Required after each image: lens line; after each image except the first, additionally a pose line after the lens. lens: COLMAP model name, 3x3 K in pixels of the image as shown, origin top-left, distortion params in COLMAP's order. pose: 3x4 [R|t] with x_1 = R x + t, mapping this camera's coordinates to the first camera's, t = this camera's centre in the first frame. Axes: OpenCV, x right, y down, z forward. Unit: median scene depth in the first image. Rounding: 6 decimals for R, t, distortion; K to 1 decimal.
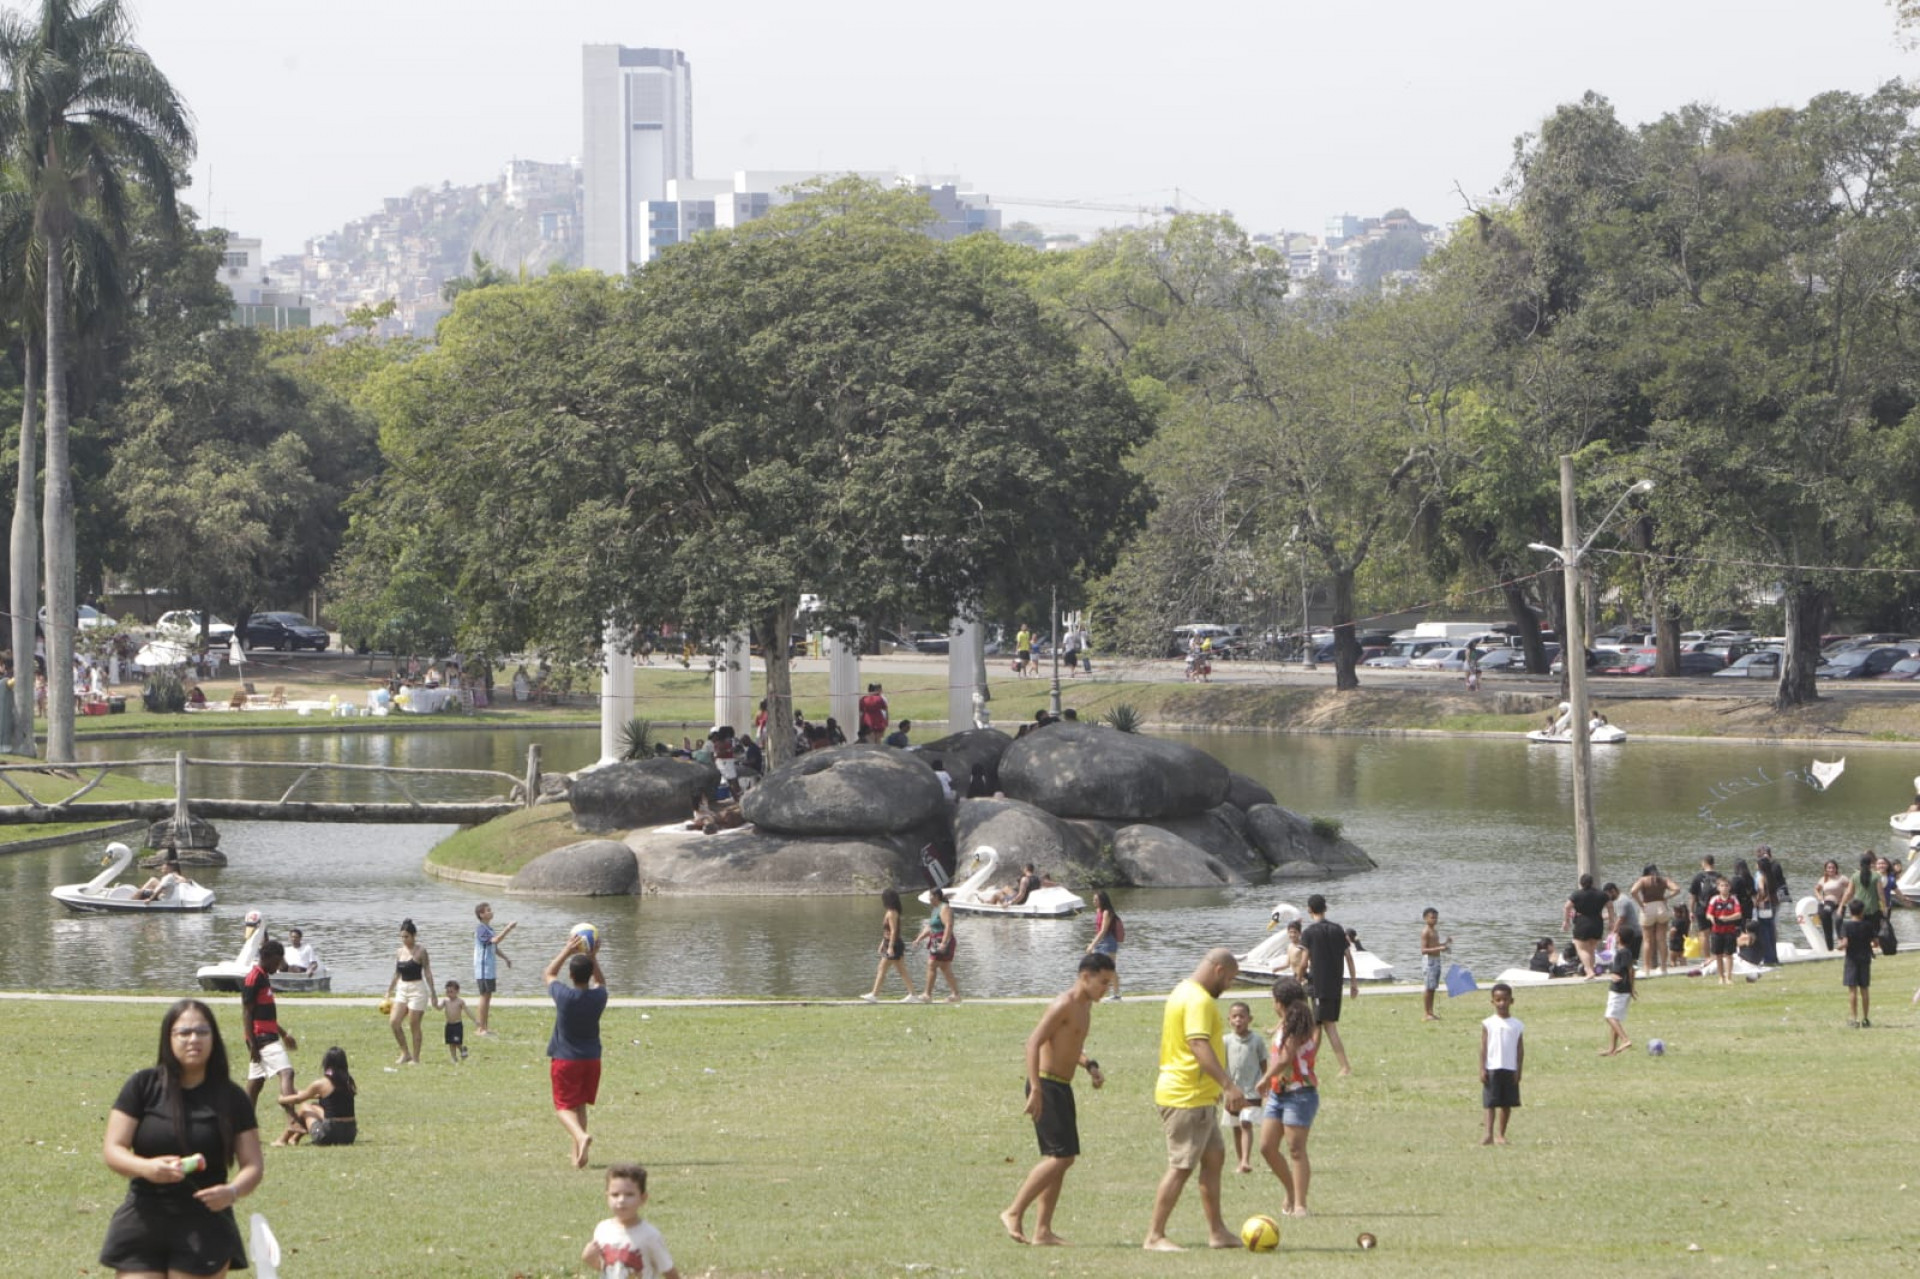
lens RADIAL K [[8180.4, 0, 960.0], [0, 8180.4, 639.5], [0, 0, 1]] dist [-0.014932, 6.955941]
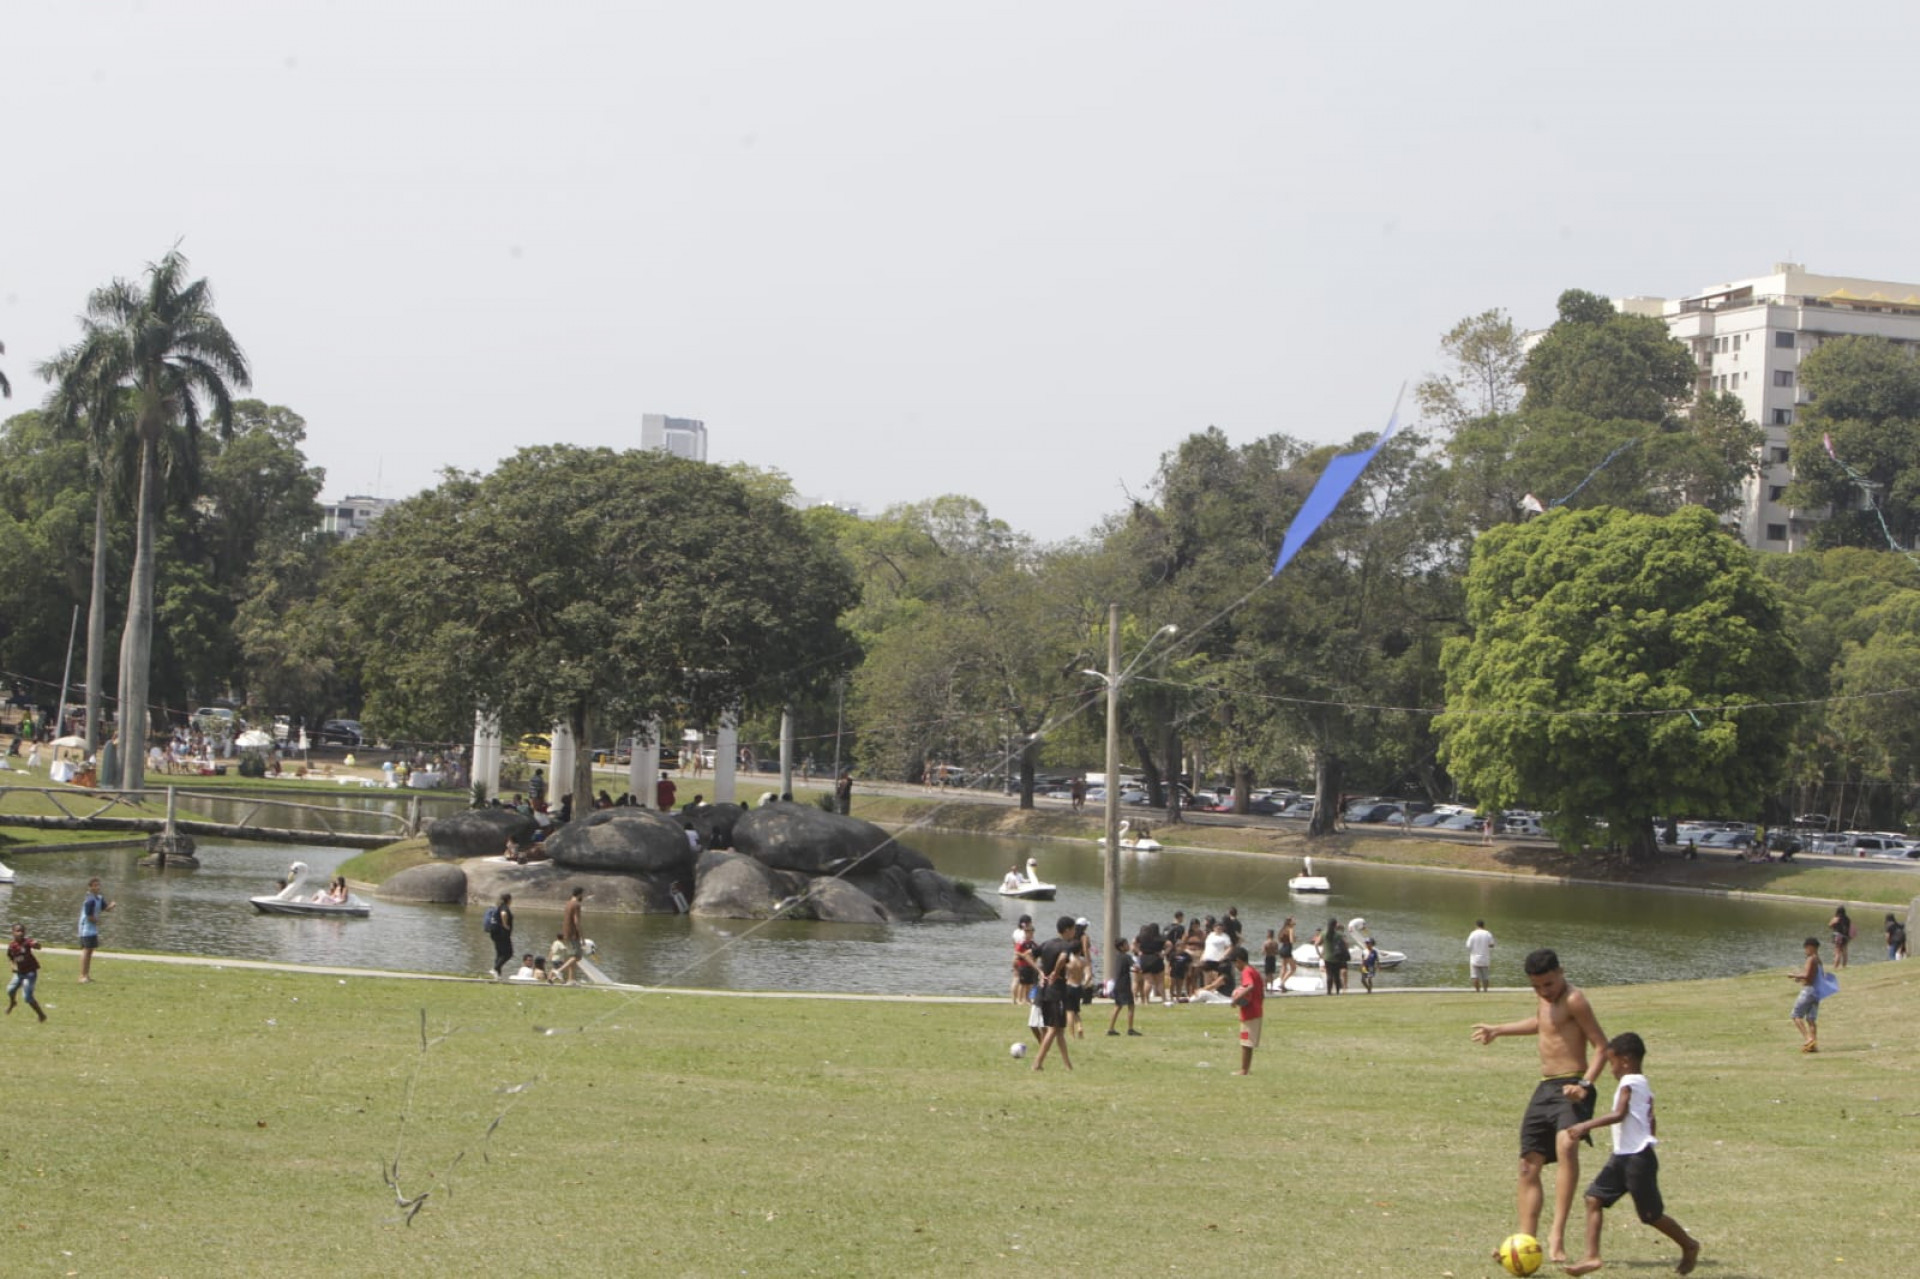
lens RADIAL K [[4889.5, 0, 959.4], [0, 4889.5, 784.1], [0, 0, 1]] dist [-0.344768, 0.101369]
pose [[0.997913, 0.061312, 0.020245, 0.017634], [-0.061269, 0.998118, -0.002735, 0.005157], [-0.020375, 0.001489, 0.999791, 0.107656]]
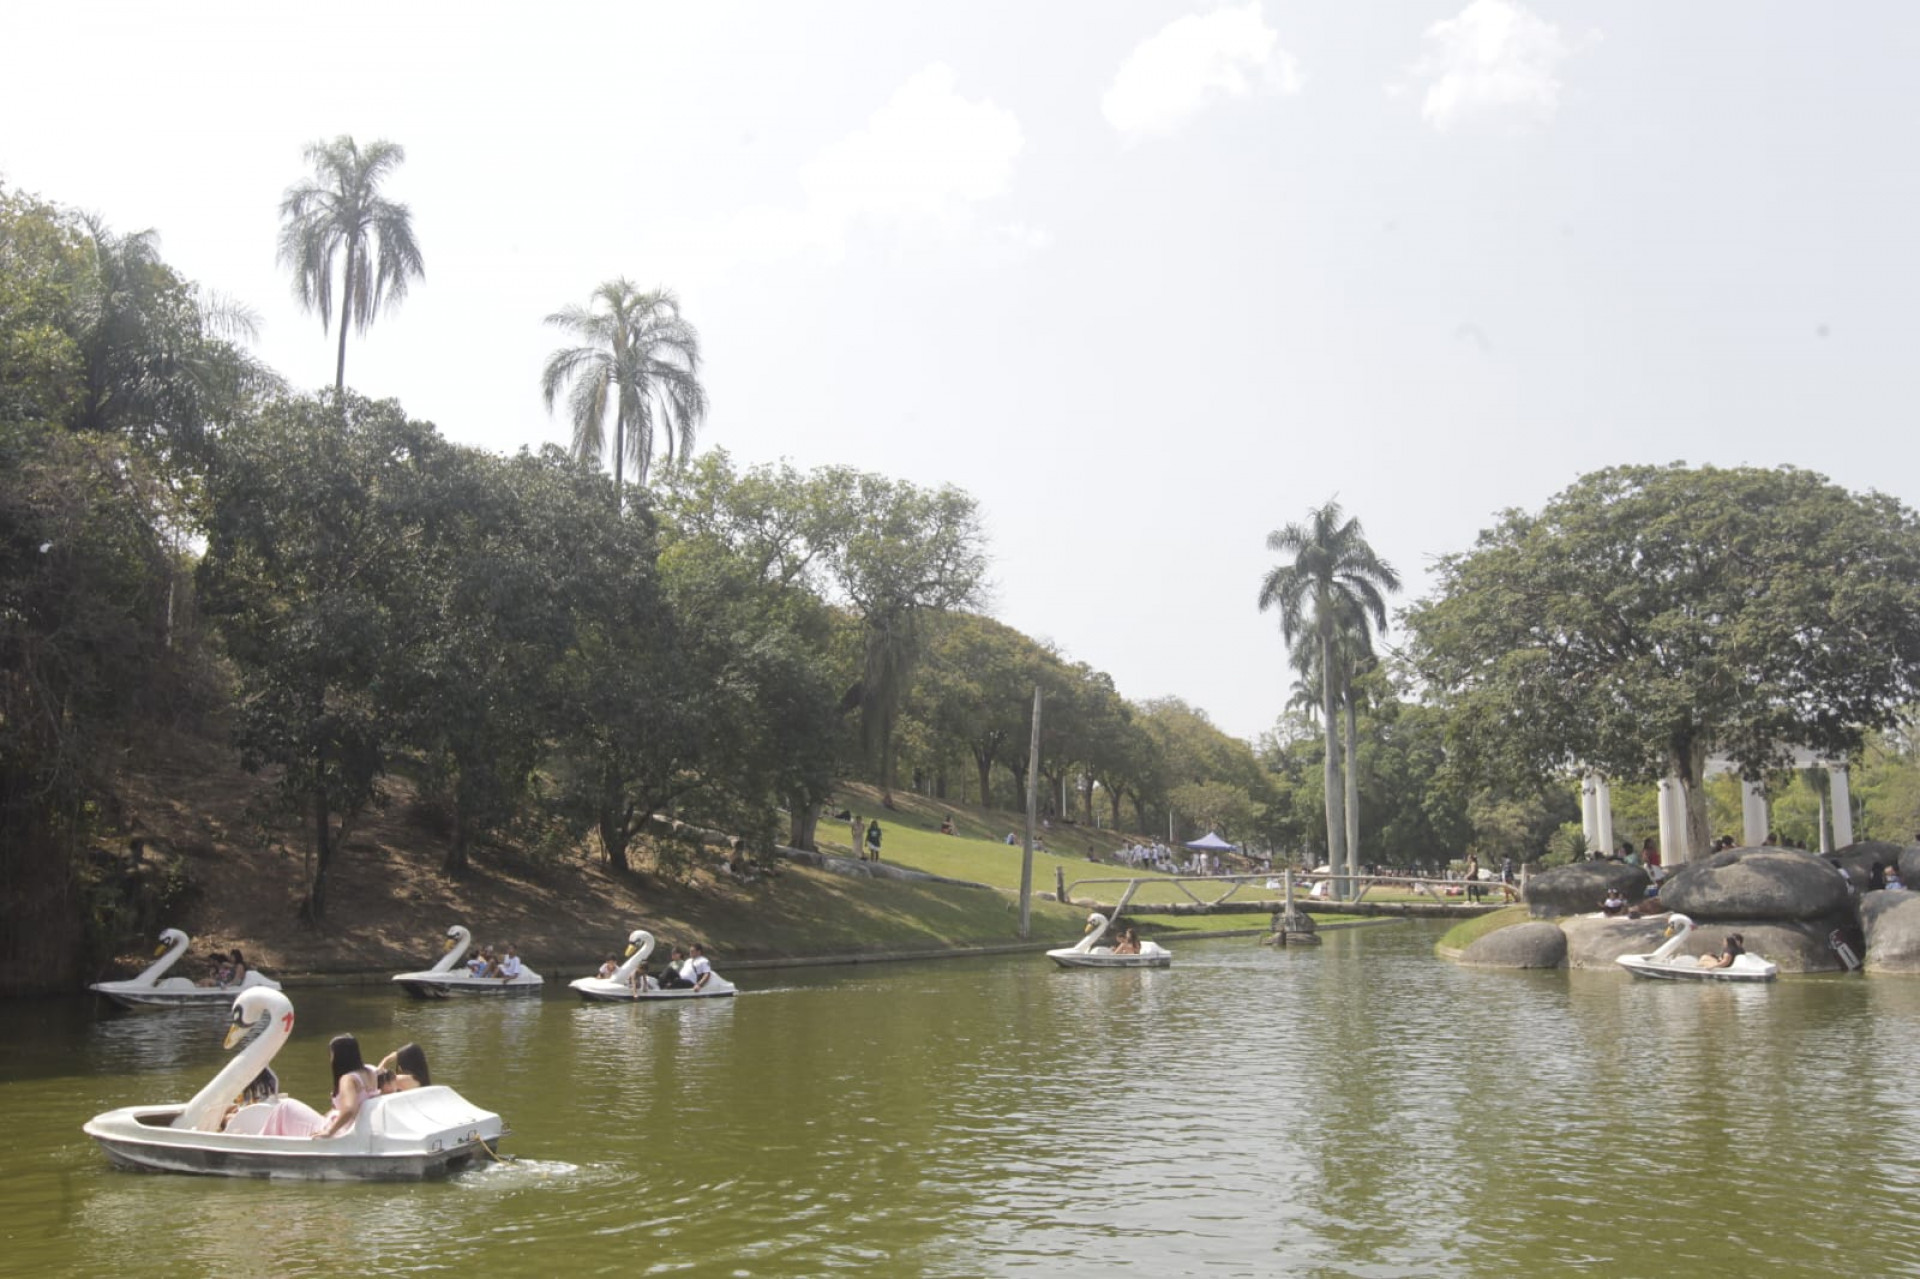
lens RADIAL K [[1753.8, 0, 959.0], [0, 1753.8, 632.6], [0, 0, 1]] dist [-0.044164, 0.095912]
pose [[0.901670, -0.058860, -0.428400, -0.004937], [-0.008811, 0.987986, -0.154289, 0.015016], [0.432334, 0.142893, 0.890319, 0.477729]]
